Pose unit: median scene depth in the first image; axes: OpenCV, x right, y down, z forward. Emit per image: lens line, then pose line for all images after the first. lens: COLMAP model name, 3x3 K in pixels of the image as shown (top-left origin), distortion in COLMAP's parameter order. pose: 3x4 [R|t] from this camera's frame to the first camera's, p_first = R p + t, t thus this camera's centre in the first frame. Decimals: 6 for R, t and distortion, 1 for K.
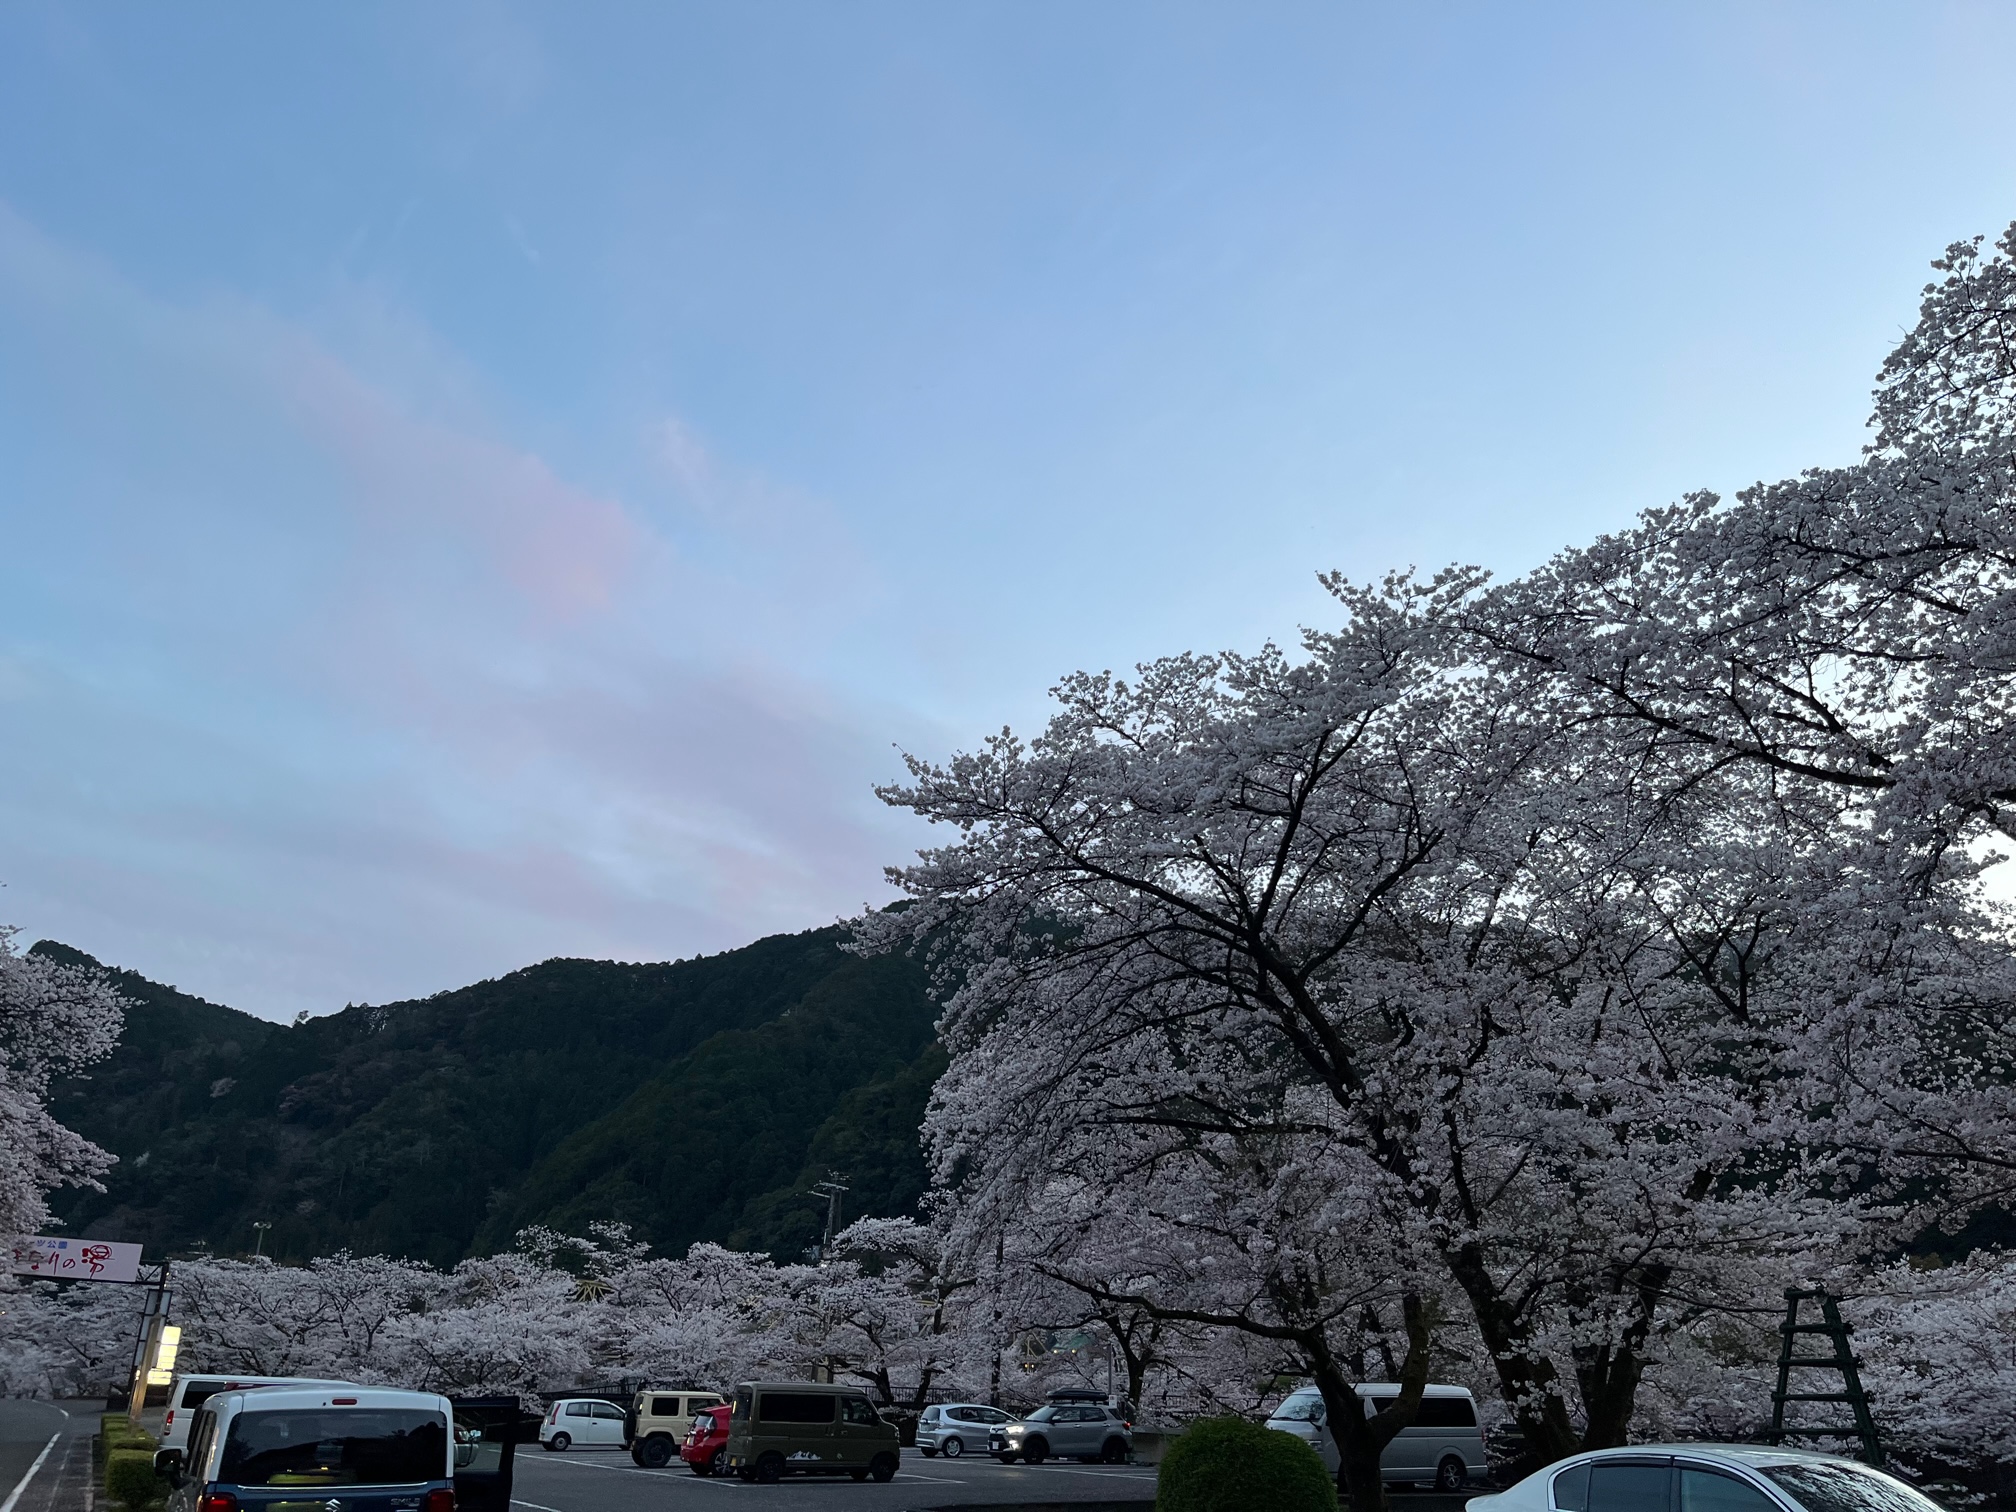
lens RADIAL K [[1483.8, 0, 1008.0], [0, 1483.8, 756.0], [0, 0, 1]] dist [0.009858, 0.001281]
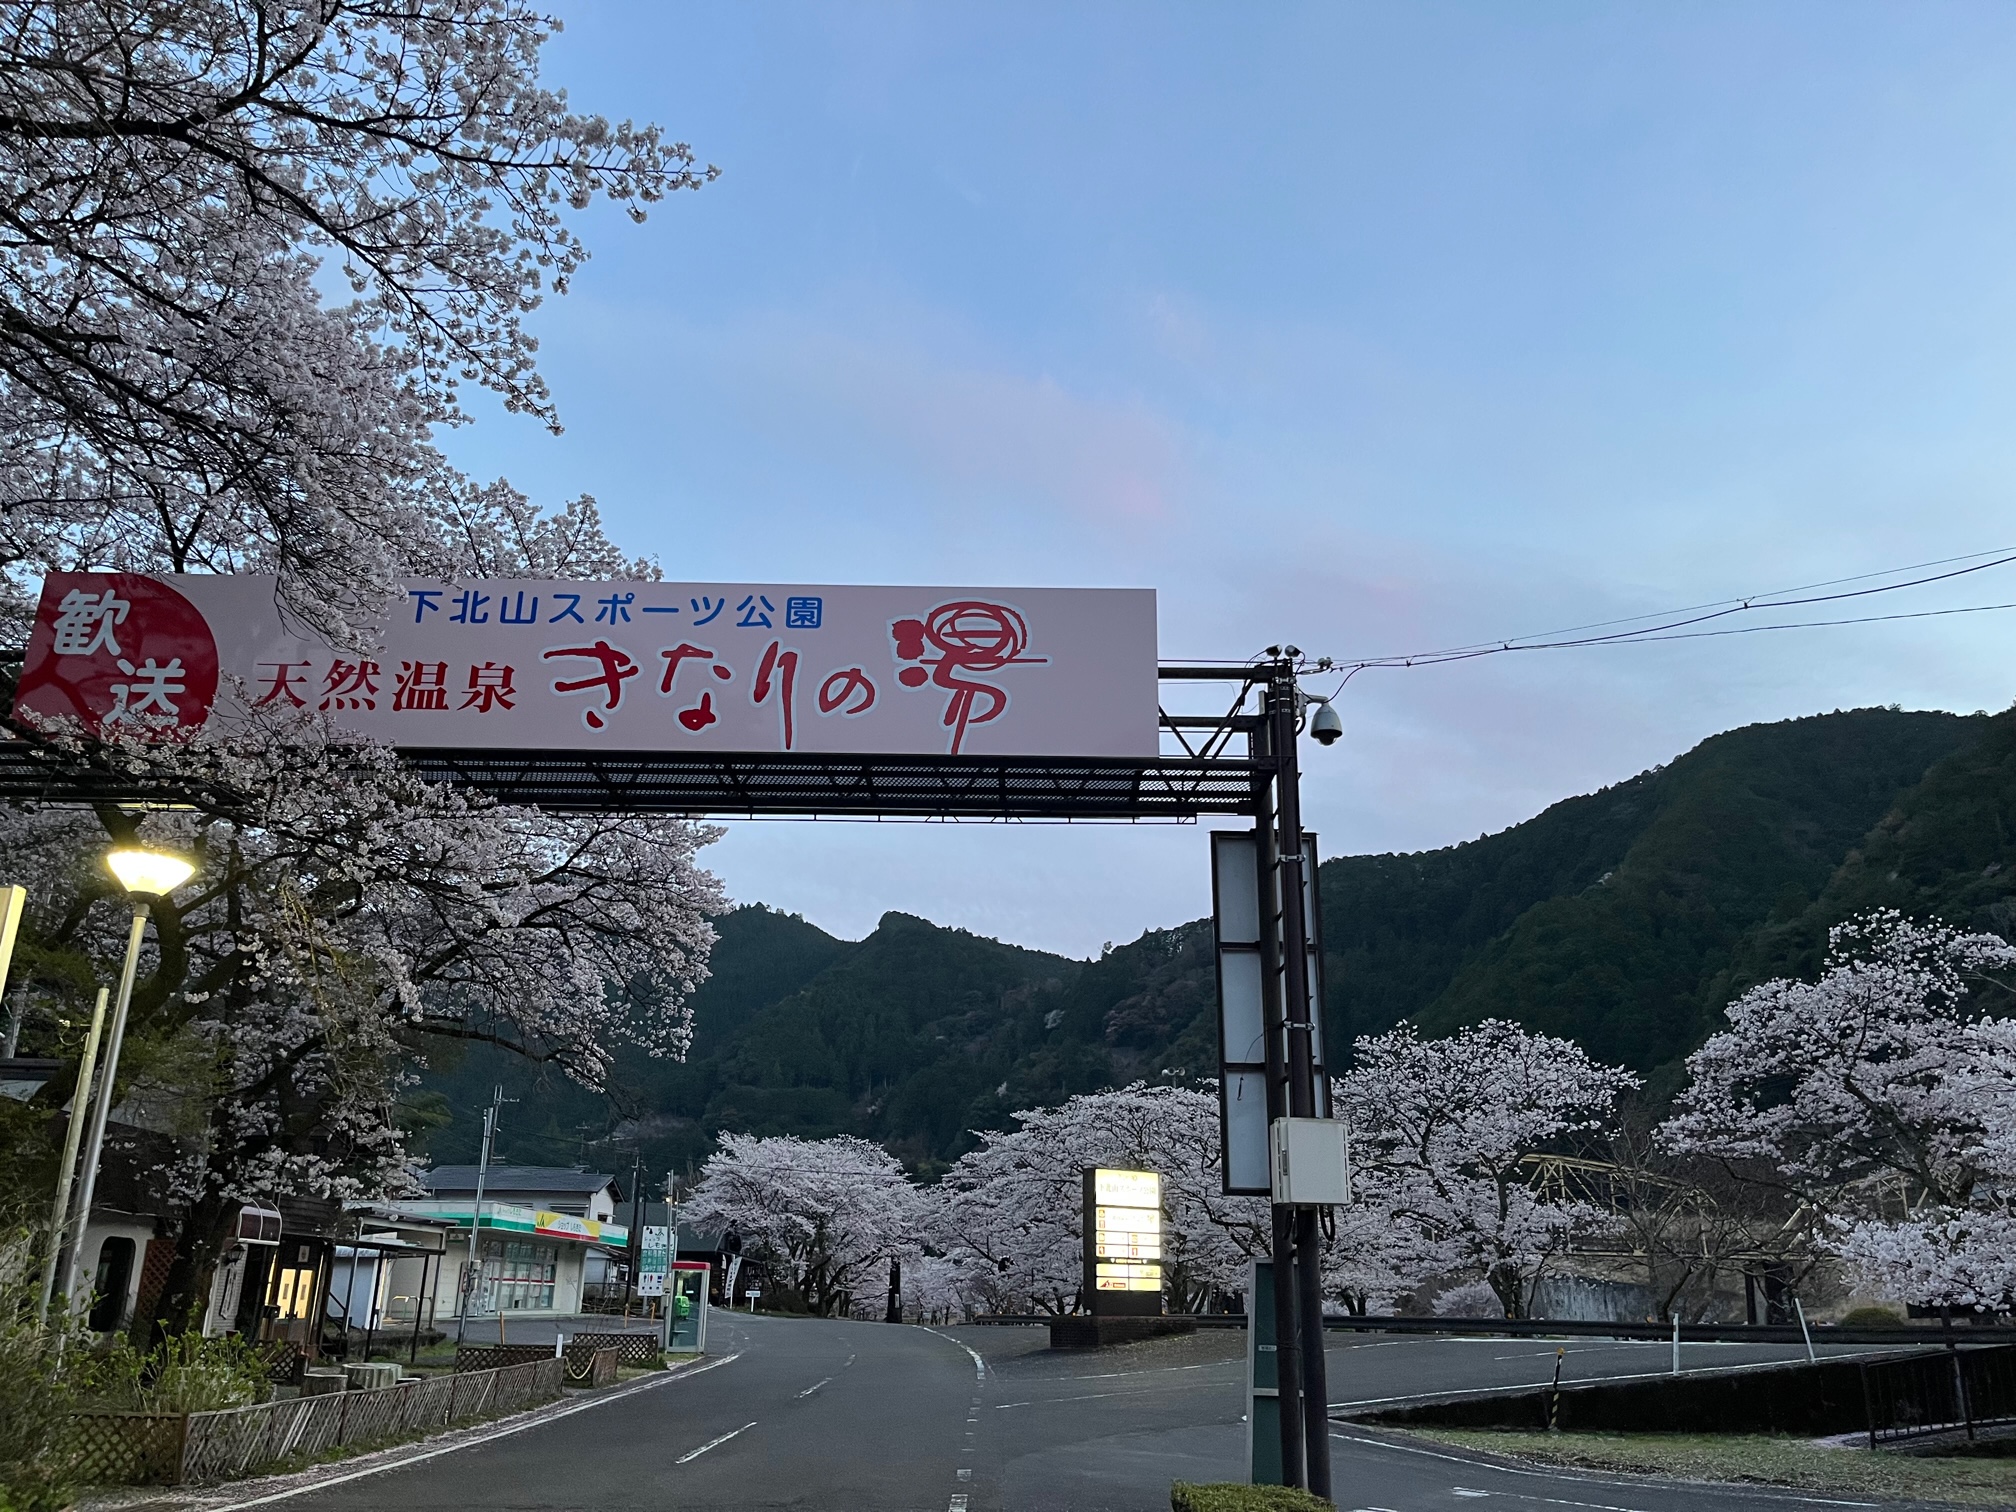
lens RADIAL K [[1483.8, 0, 1008.0], [0, 1483.8, 756.0], [0, 0, 1]] dist [0.009858, 0.001281]
pose [[0.872066, -0.172536, -0.457965, -0.048236], [0.196937, 0.980400, 0.005650, 0.032495], [0.448014, -0.095118, 0.888952, 0.077005]]
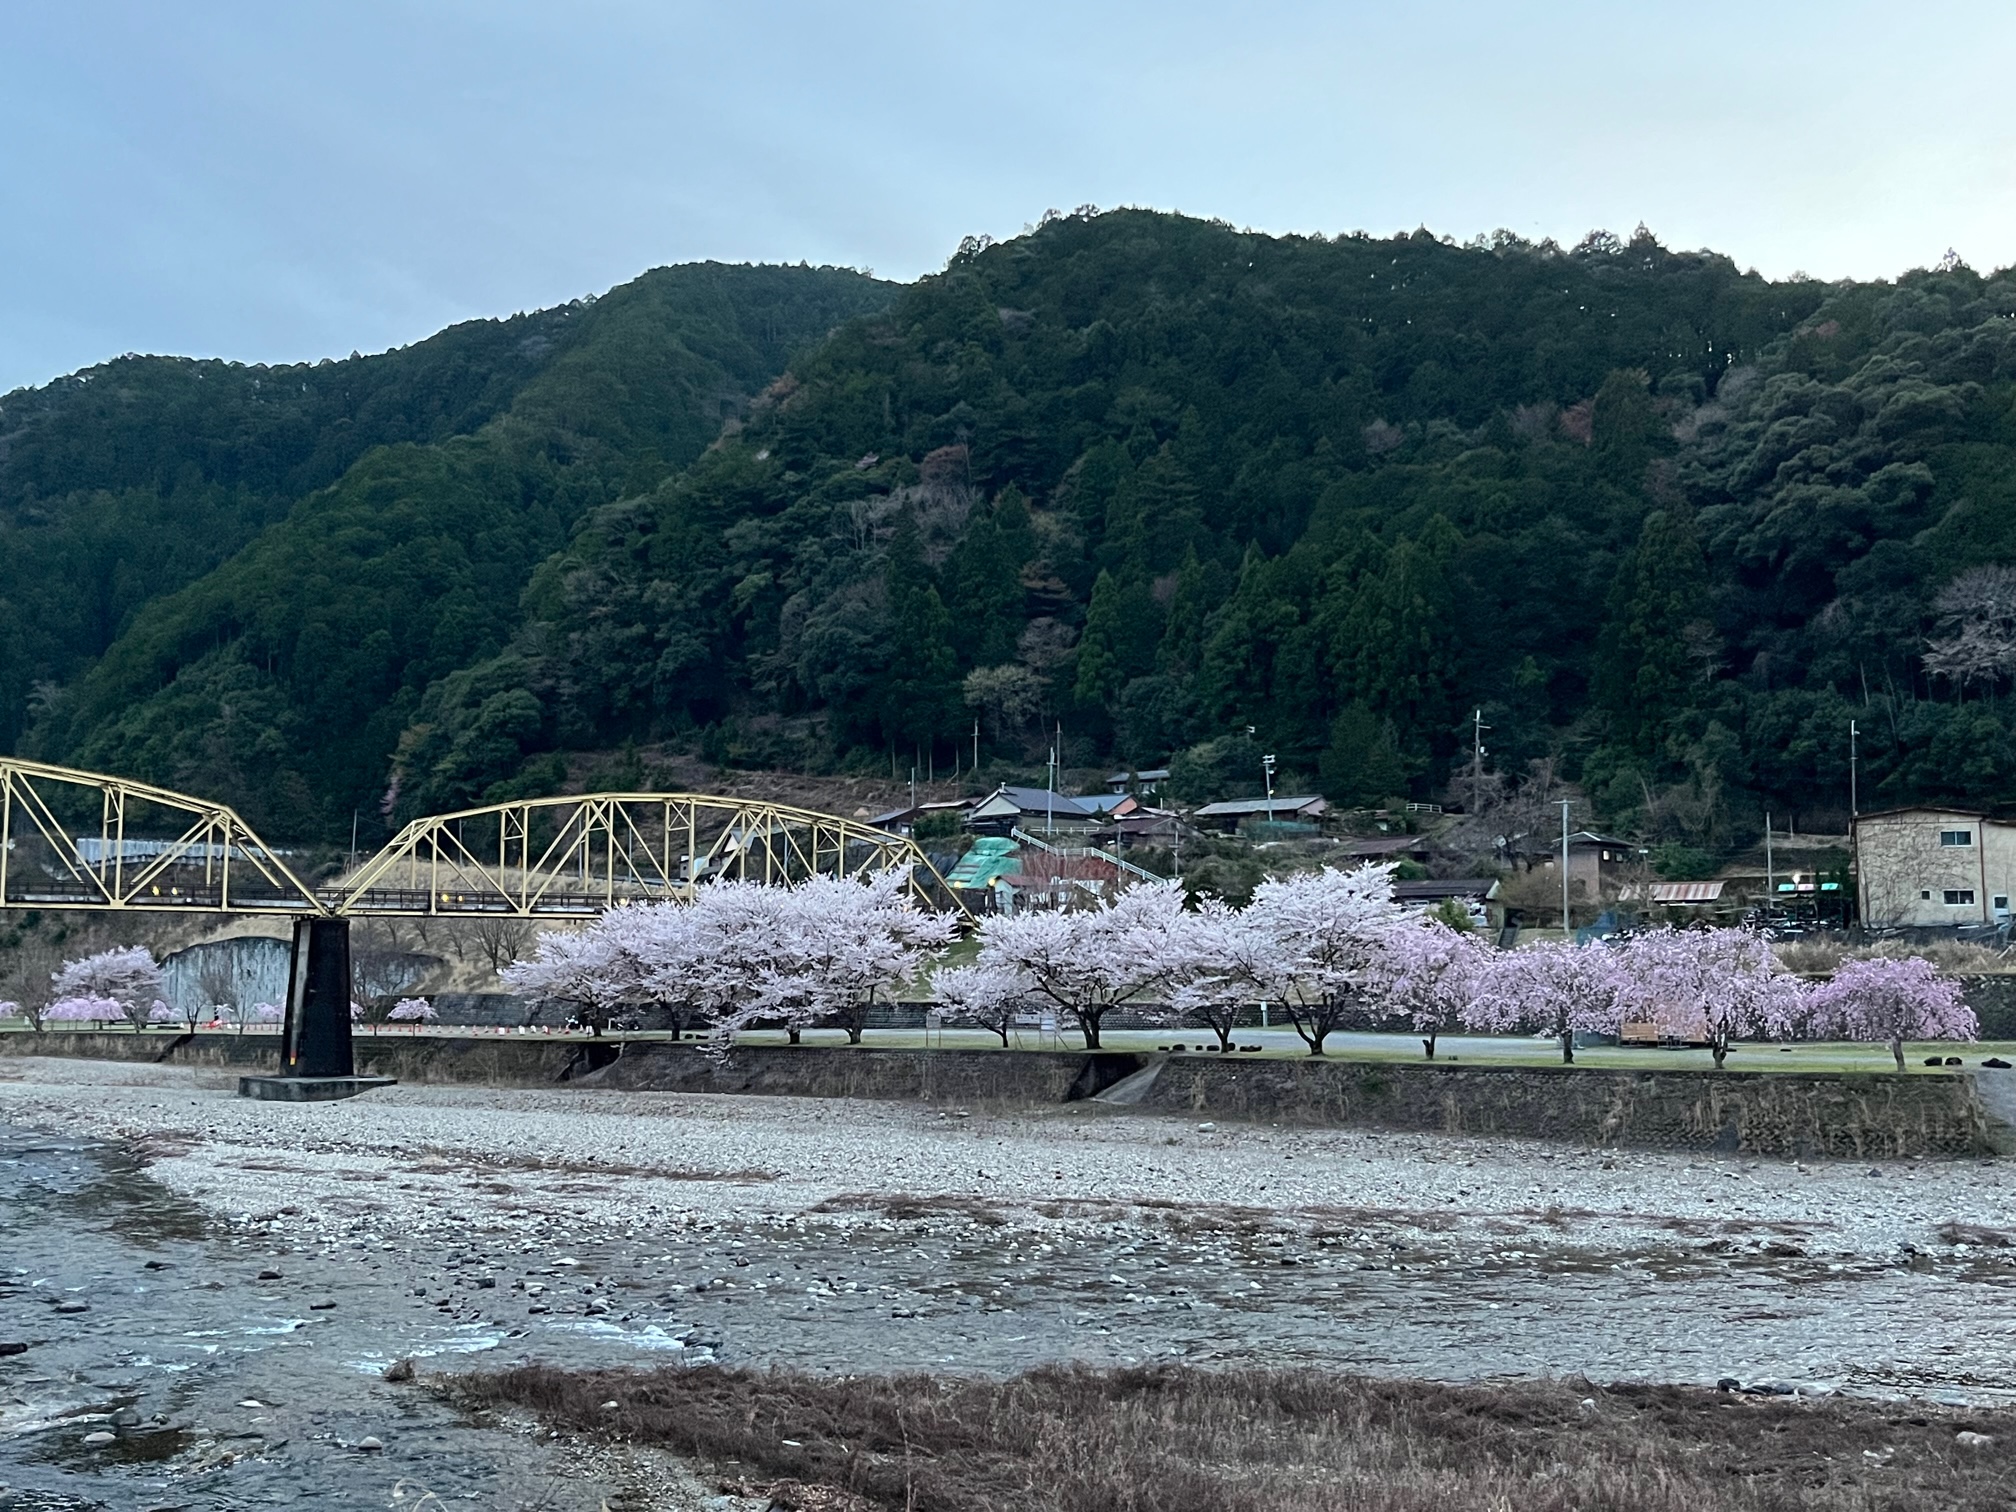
lens RADIAL K [[1960.9, 0, 1008.0], [0, 1960.9, 756.0], [0, 0, 1]] dist [-0.002711, -0.007785]
pose [[0.995348, -0.014517, 0.095246, -0.007611], [-0.014854, 0.953639, 0.300586, 0.053652], [-0.095194, -0.300602, 0.948987, 0.128539]]
